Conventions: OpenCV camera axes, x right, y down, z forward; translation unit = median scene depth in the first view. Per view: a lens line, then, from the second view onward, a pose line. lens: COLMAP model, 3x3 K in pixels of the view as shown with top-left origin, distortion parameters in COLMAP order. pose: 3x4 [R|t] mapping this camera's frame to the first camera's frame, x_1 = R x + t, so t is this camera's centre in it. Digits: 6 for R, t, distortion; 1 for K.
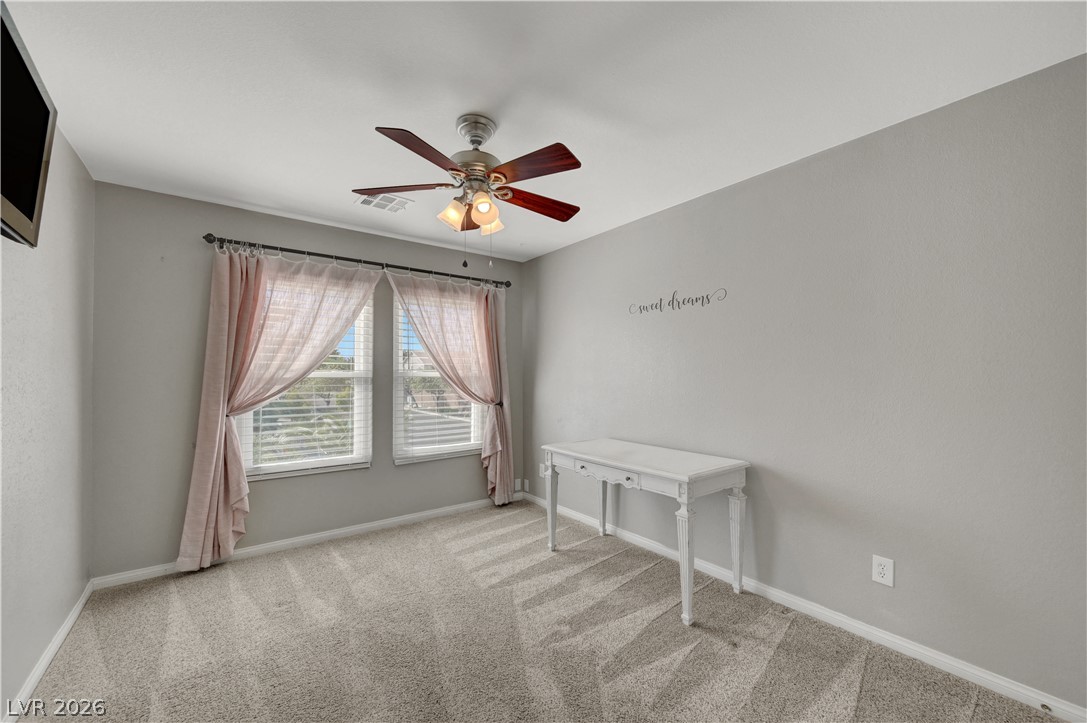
lens RADIAL K [[437.1, 0, 548.3], [0, 437.1, 376.1], [0, 0, 1]] dist [0.000189, 0.000133]
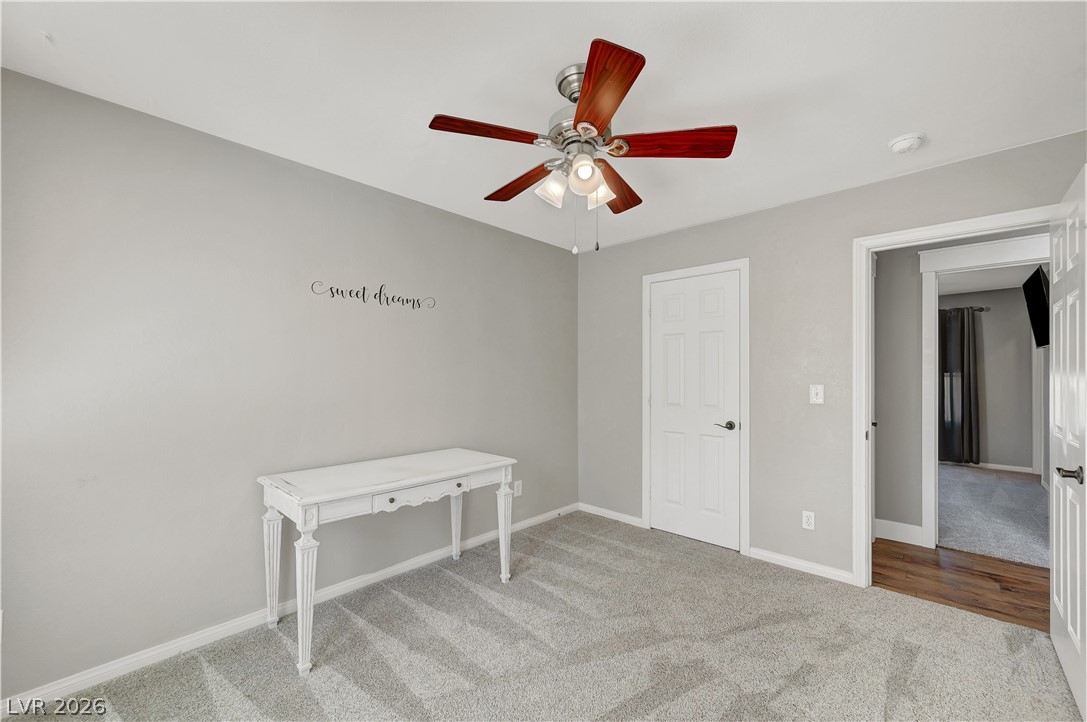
lens RADIAL K [[437.1, 0, 548.3], [0, 437.1, 375.6], [0, 0, 1]] dist [0.000189, 0.000133]
pose [[-0.184051, -0.003331, 0.982911, -0.714215], [0.002447, 0.999990, 0.003847, -0.007374], [-0.982914, 0.003113, -0.184040, 0.883120]]
